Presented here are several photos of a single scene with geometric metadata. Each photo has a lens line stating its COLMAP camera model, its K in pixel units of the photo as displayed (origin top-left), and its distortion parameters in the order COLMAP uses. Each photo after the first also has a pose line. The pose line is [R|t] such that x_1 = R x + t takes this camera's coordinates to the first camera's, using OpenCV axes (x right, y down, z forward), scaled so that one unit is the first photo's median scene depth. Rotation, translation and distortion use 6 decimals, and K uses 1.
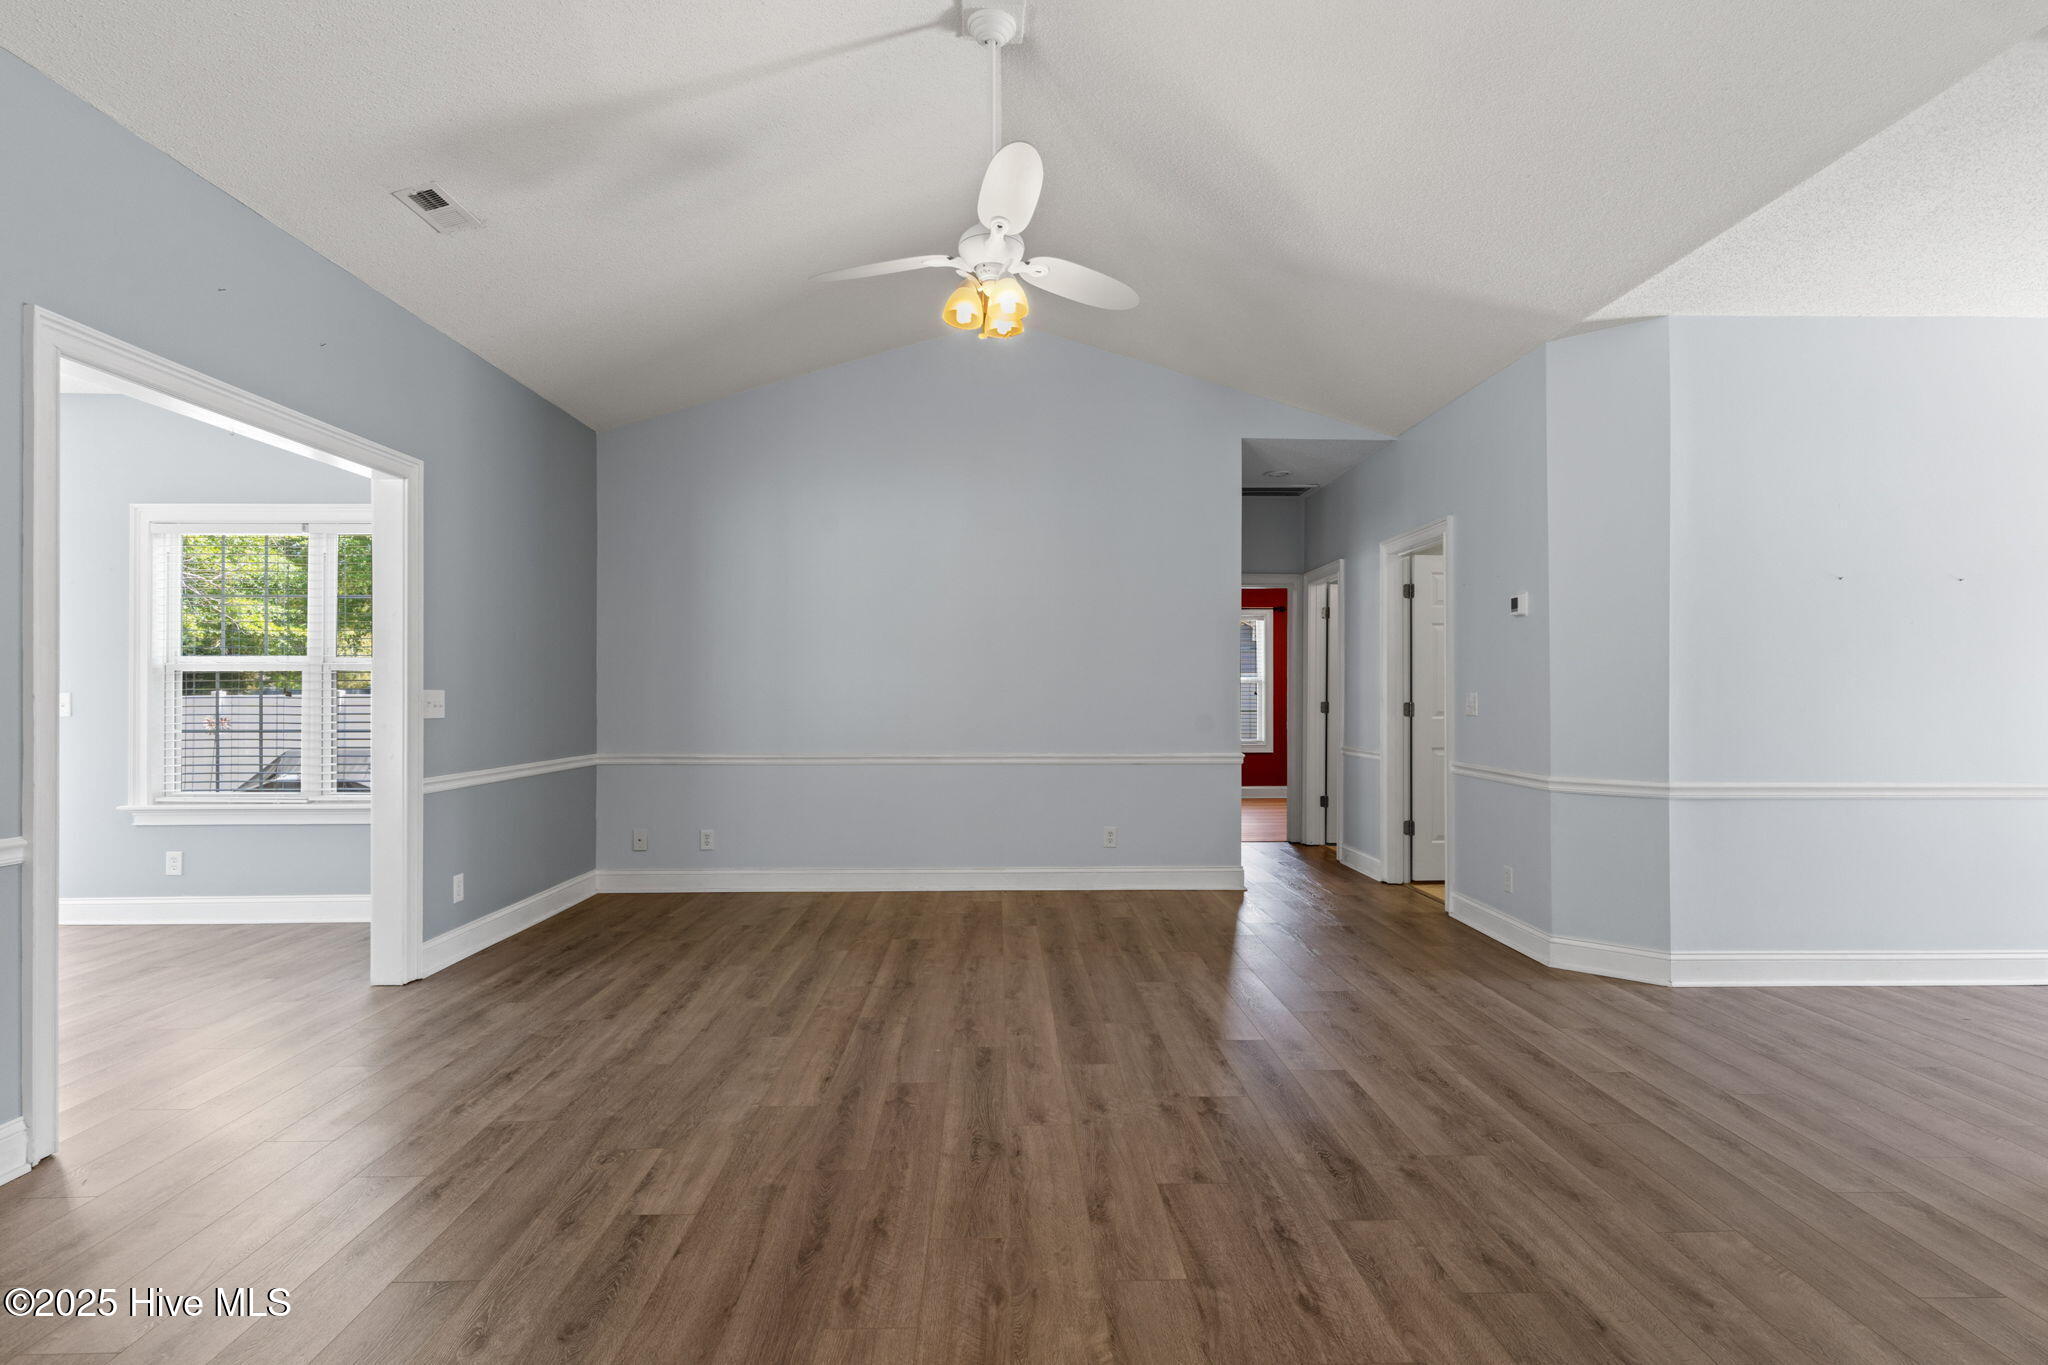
lens RADIAL K [[1049.1, 0, 1020.9], [0, 1049.1, 692.3], [0, 0, 1]] dist [-0.000777, 0.012598]
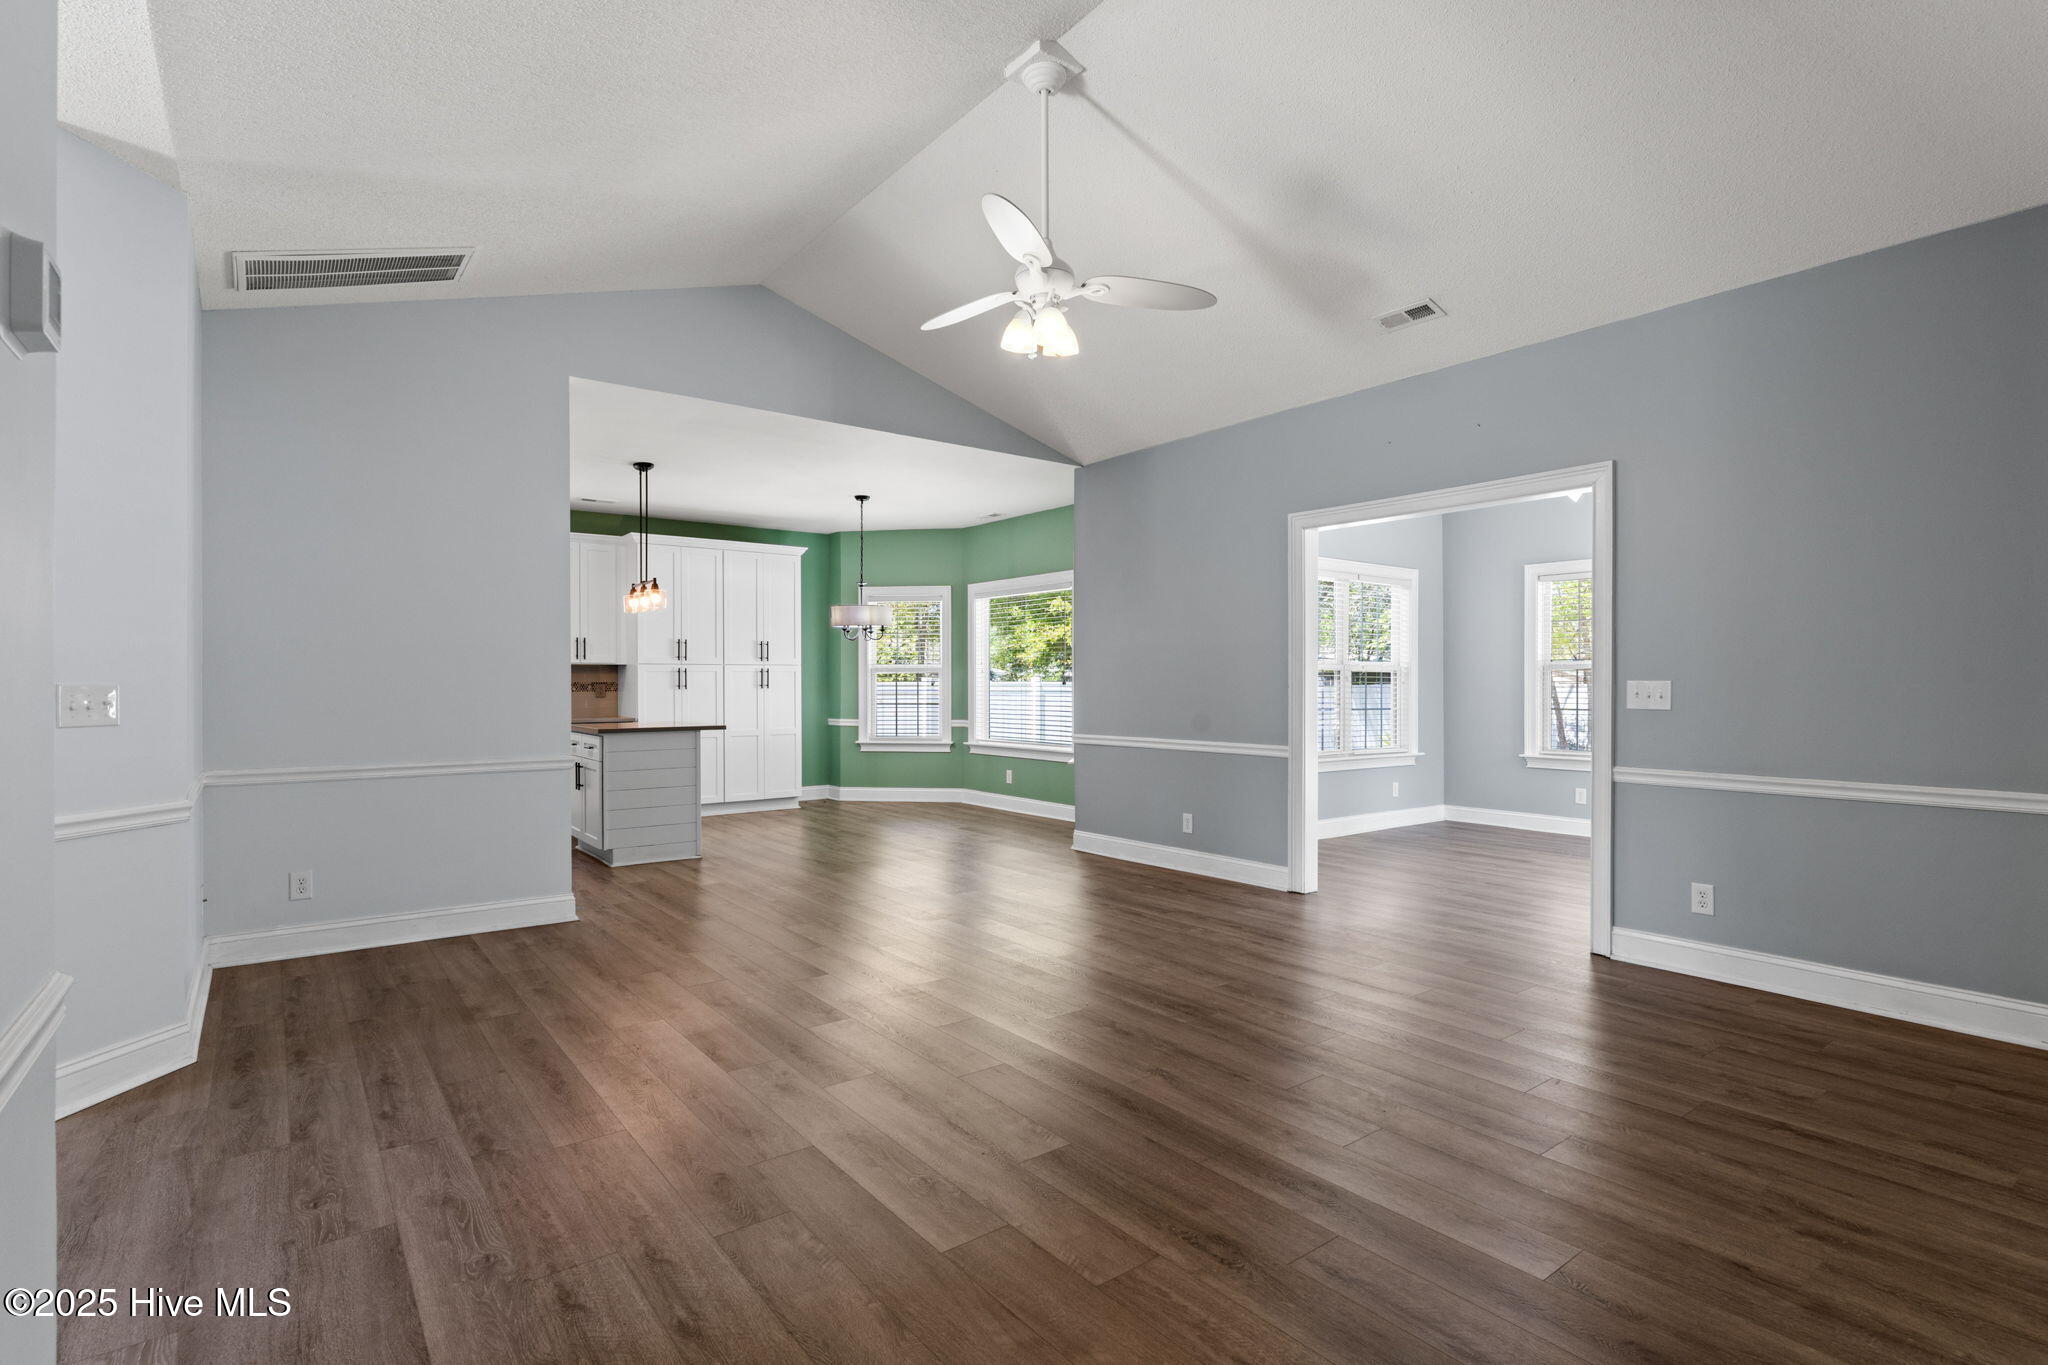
lens RADIAL K [[991.6, 0, 1019.6], [0, 991.6, 687.3], [0, 0, 1]] dist [0.004844, 0.000397]
pose [[-0.812430, 0.001170, -0.583057, 0.602105], [-0.000608, 0.999996, 0.002853, 0.002531], [0.583058, 0.002673, -0.812426, 1.837350]]
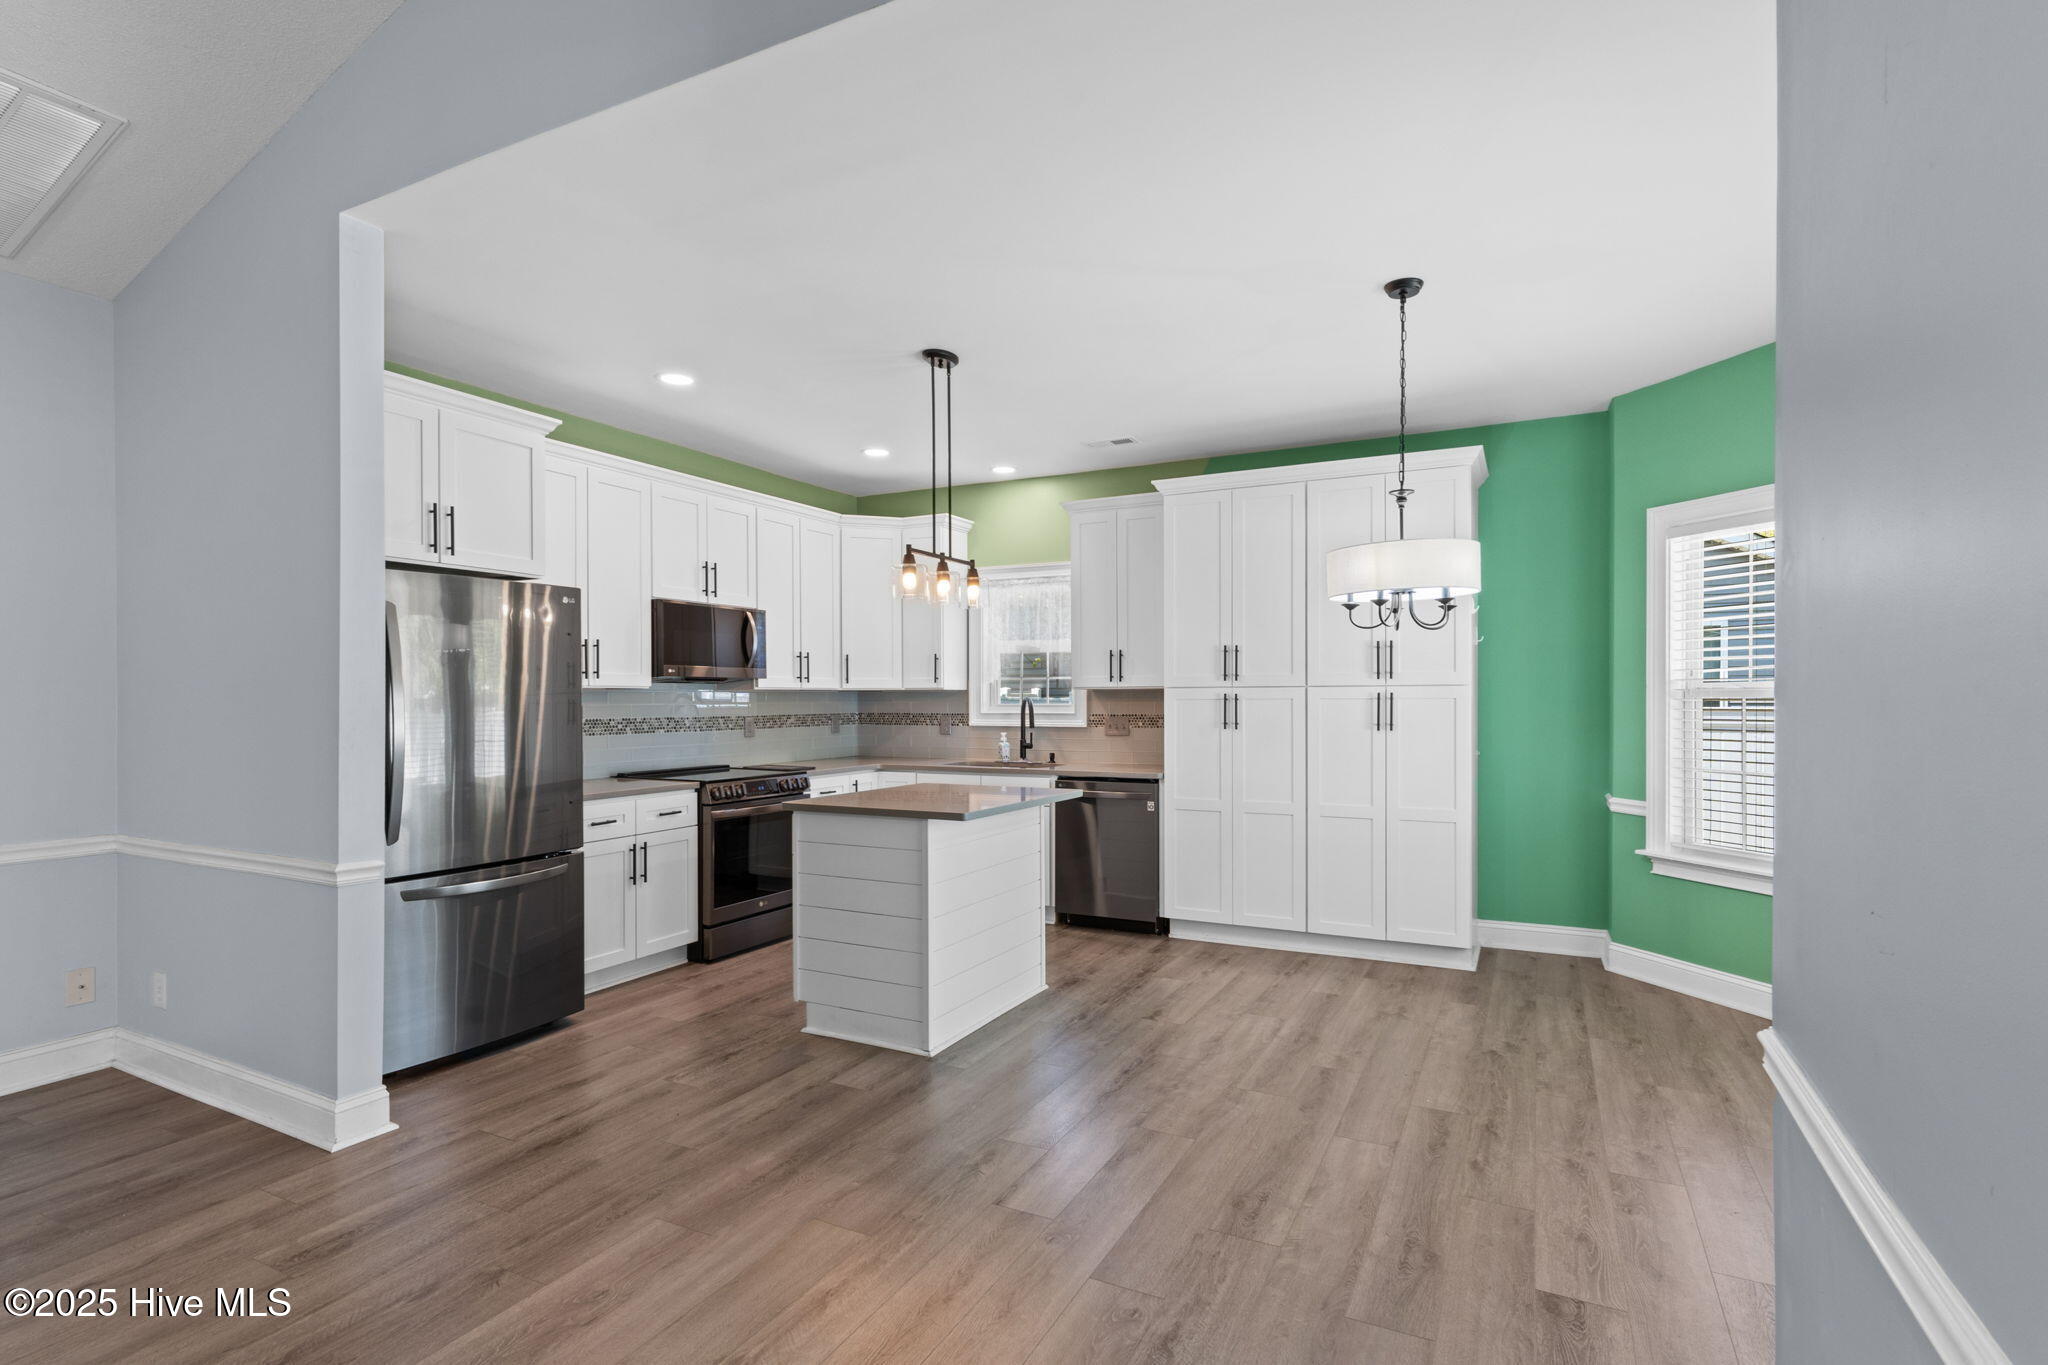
lens RADIAL K [[991.6, 0, 1026.9], [0, 991.6, 695.3], [0, 0, 1]] dist [0.003099, 0.000428]
pose [[-0.878407, -0.000926, 0.477912, -0.636981], [-0.000776, 1.000000, 0.000513, -0.037122], [-0.477913, 0.000080, -0.878407, 0.734572]]
